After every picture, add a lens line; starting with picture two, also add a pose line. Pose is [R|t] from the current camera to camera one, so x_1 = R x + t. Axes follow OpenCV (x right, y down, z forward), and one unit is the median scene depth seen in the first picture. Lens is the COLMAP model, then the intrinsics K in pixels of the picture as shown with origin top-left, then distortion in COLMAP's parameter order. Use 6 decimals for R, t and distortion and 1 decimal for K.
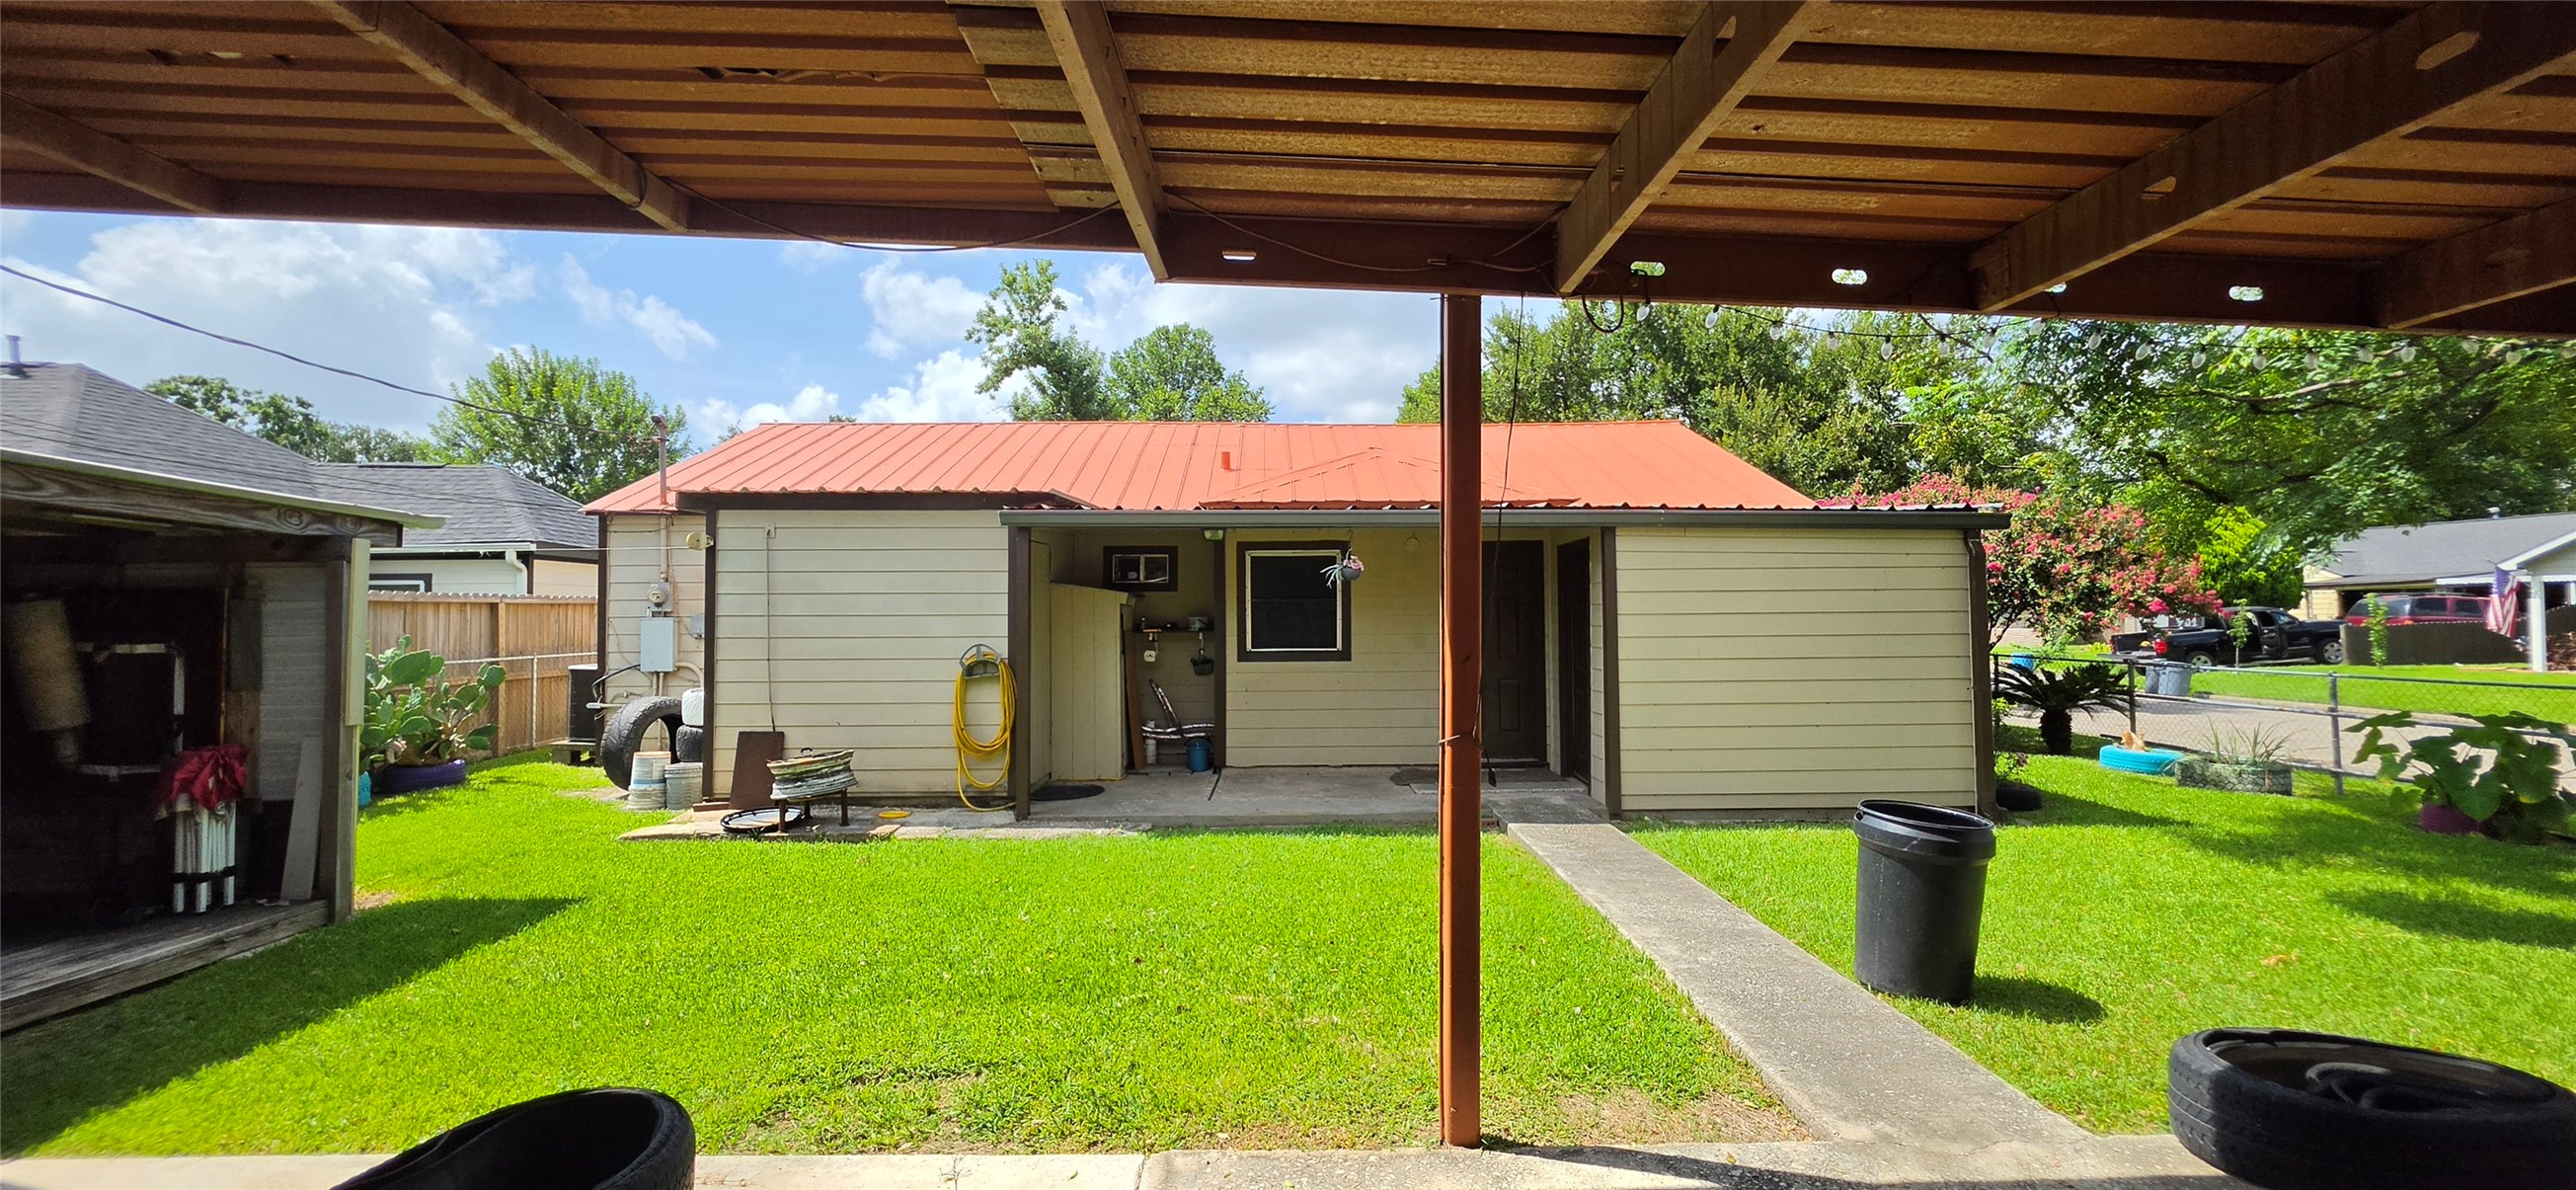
lens RADIAL K [[1042.8, 0, 1294.7], [0, 1042.8, 585.0], [0, 0, 1]] dist [-0.003617, -0.000017]
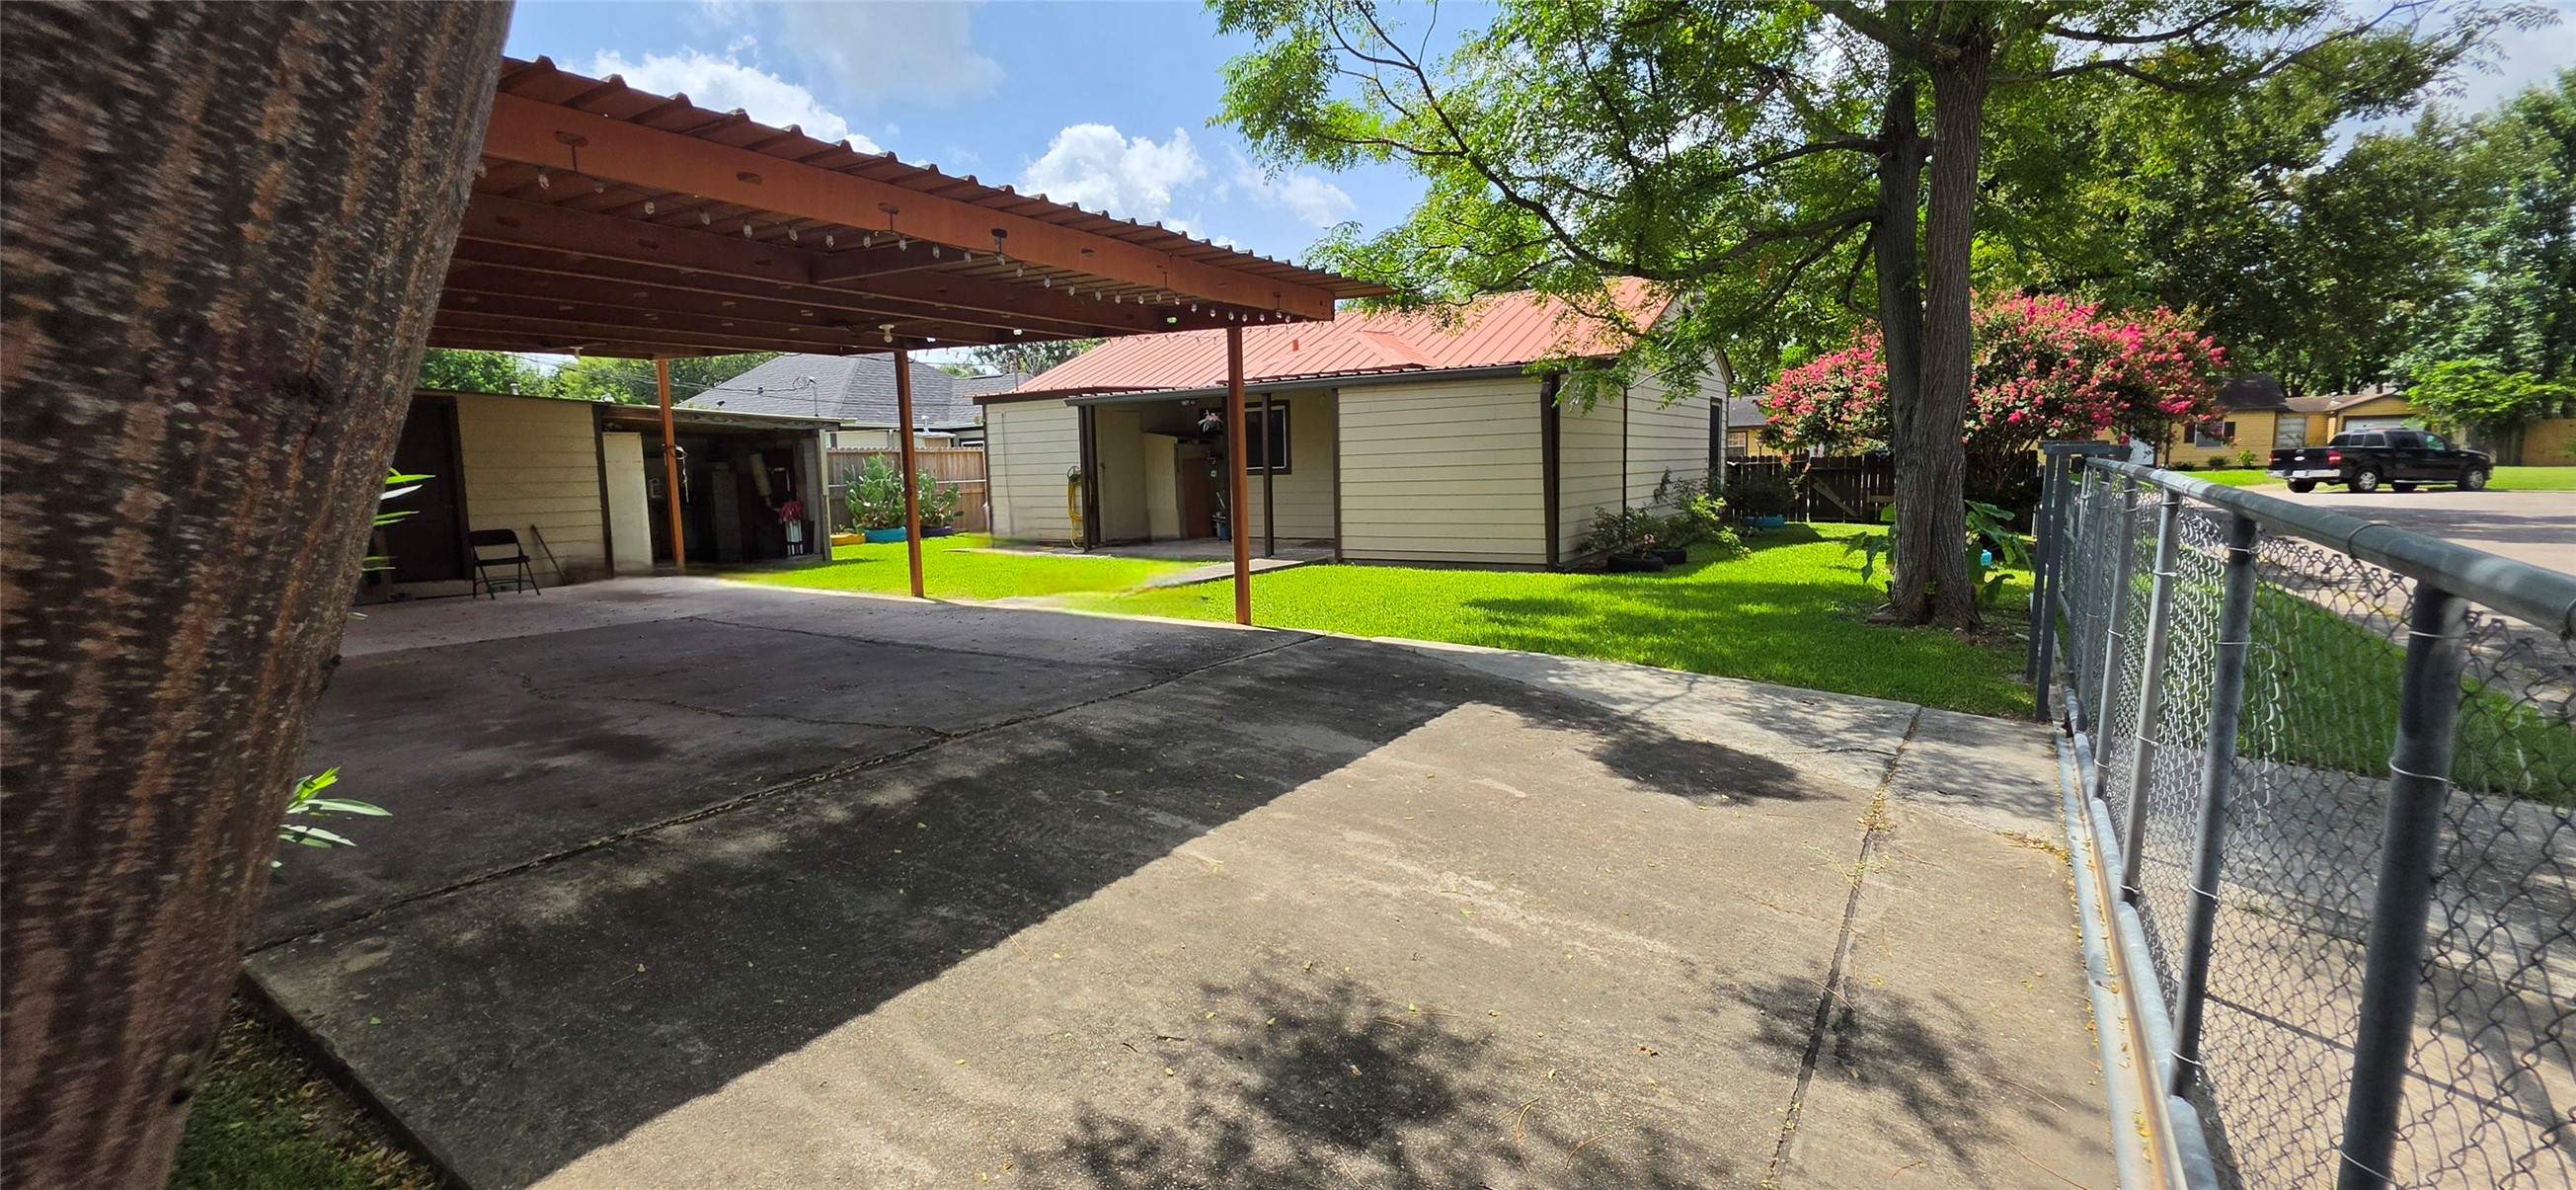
lens RADIAL K [[1042.8, 0, 1277.5], [0, 1042.8, 602.5], [0, 0, 1]] dist [-0.003617, -0.000017]
pose [[0.815360, 0.058693, -0.575971, 1.170940], [0.039468, 0.986899, 0.156439, 0.016860], [0.577607, -0.150287, 0.802362, -0.415913]]
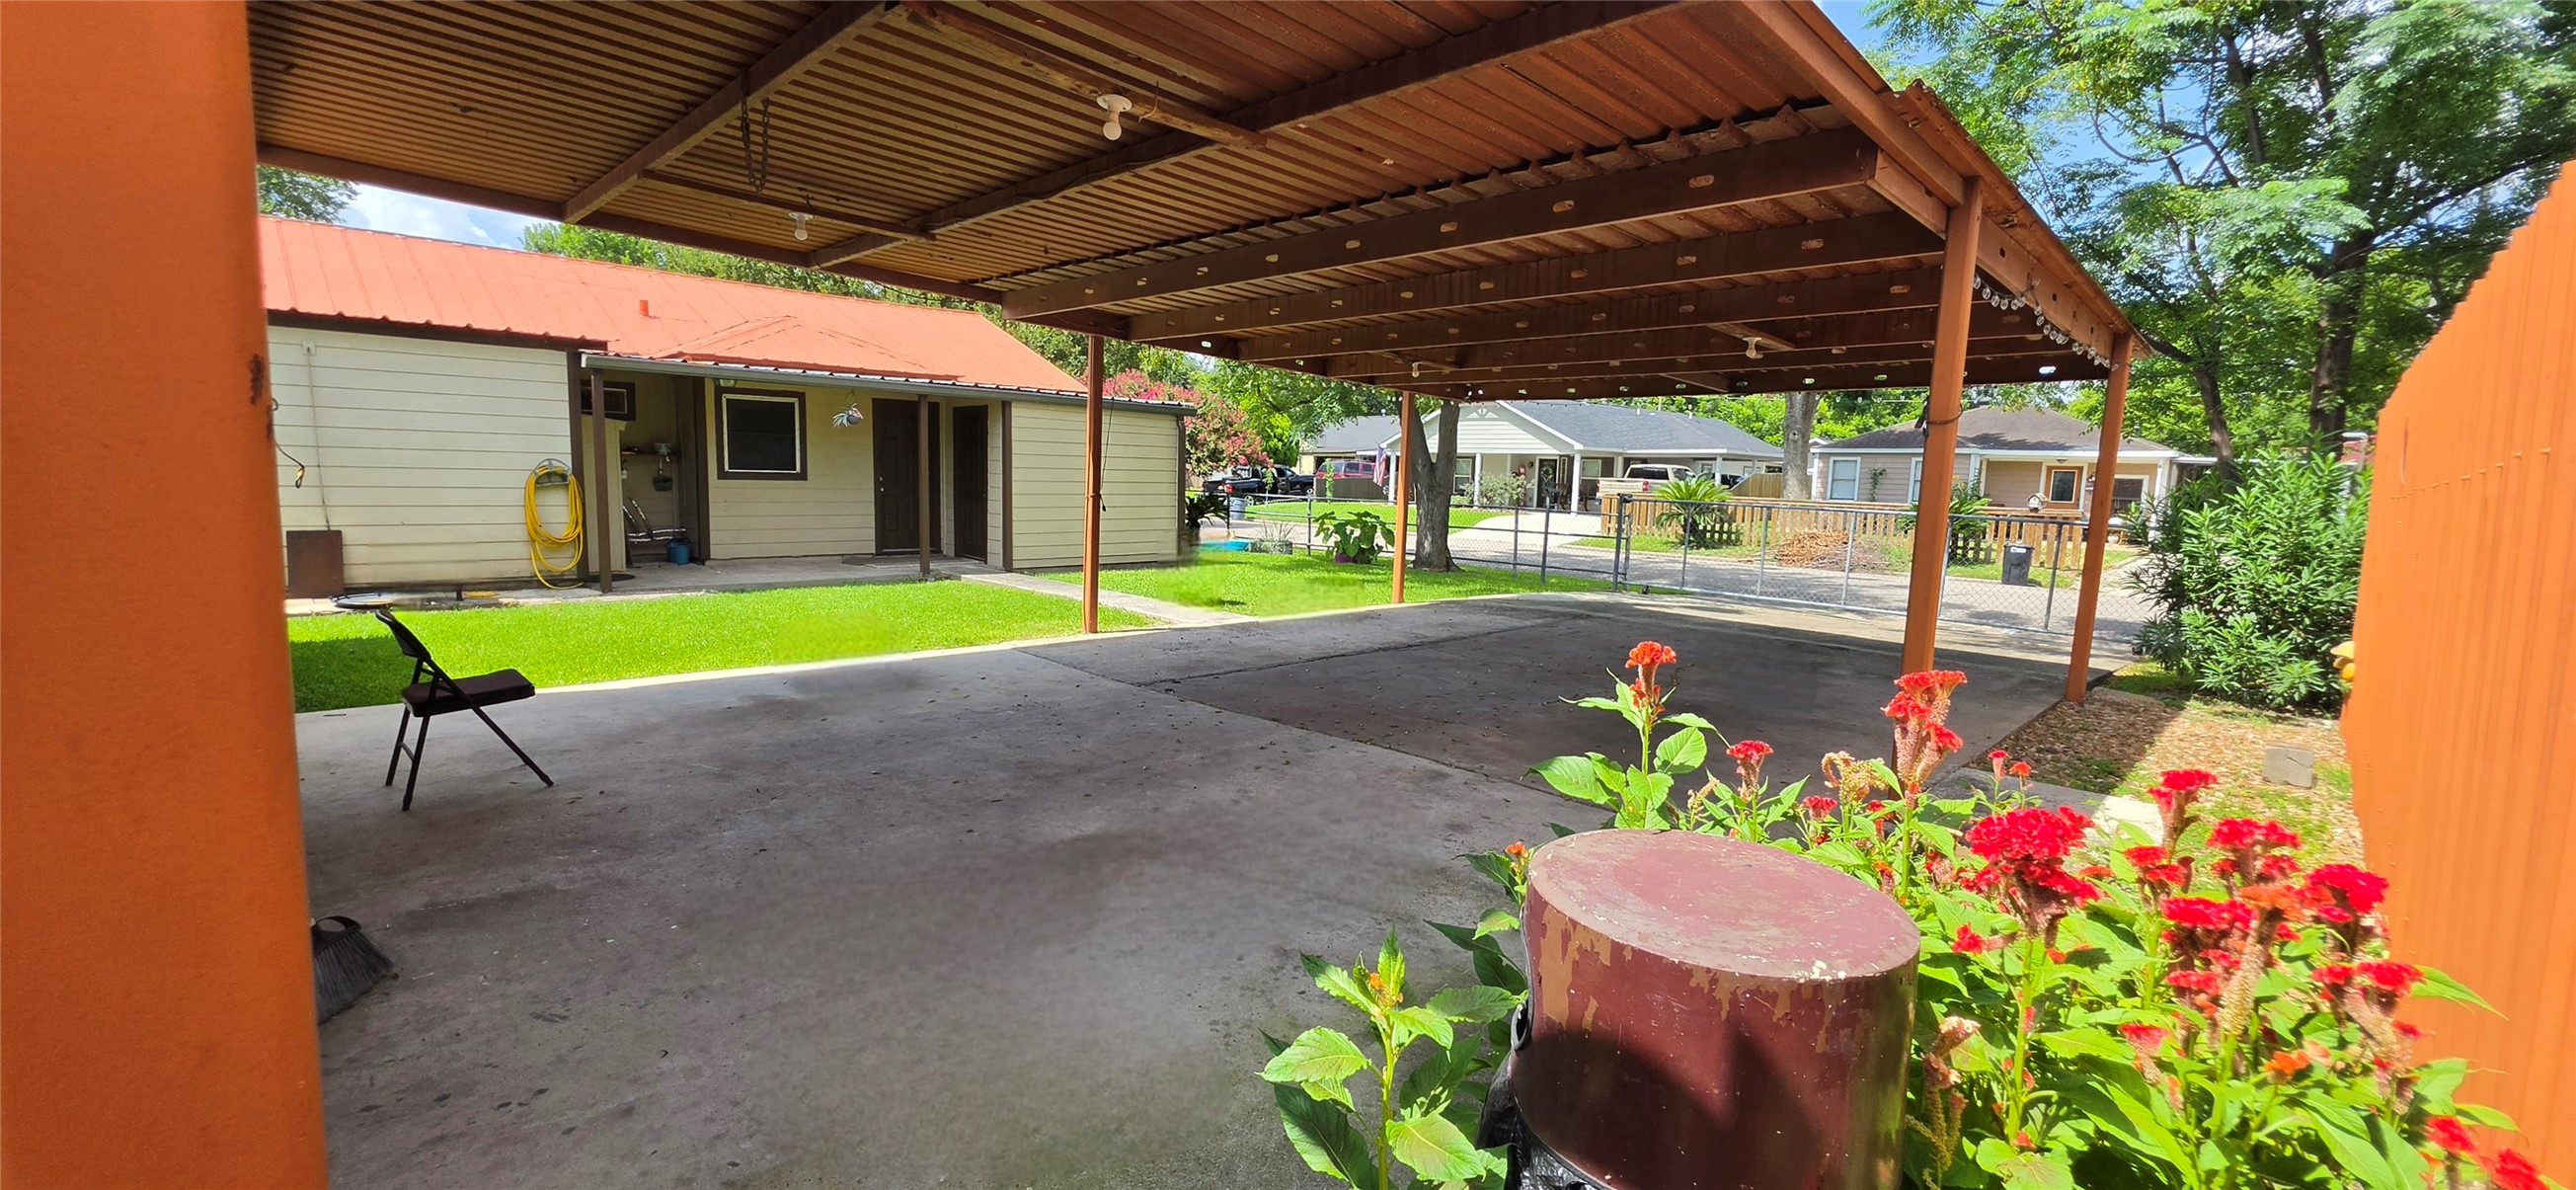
lens RADIAL K [[1042.8, 0, 1281.5], [0, 1042.8, 595.3], [0, 0, 1]] dist [-0.003617, -0.000017]
pose [[0.726448, -0.054665, 0.685044, -0.521161], [-0.054662, 0.989077, 0.136892, -0.000476], [-0.685044, -0.136891, 0.715524, -0.518661]]
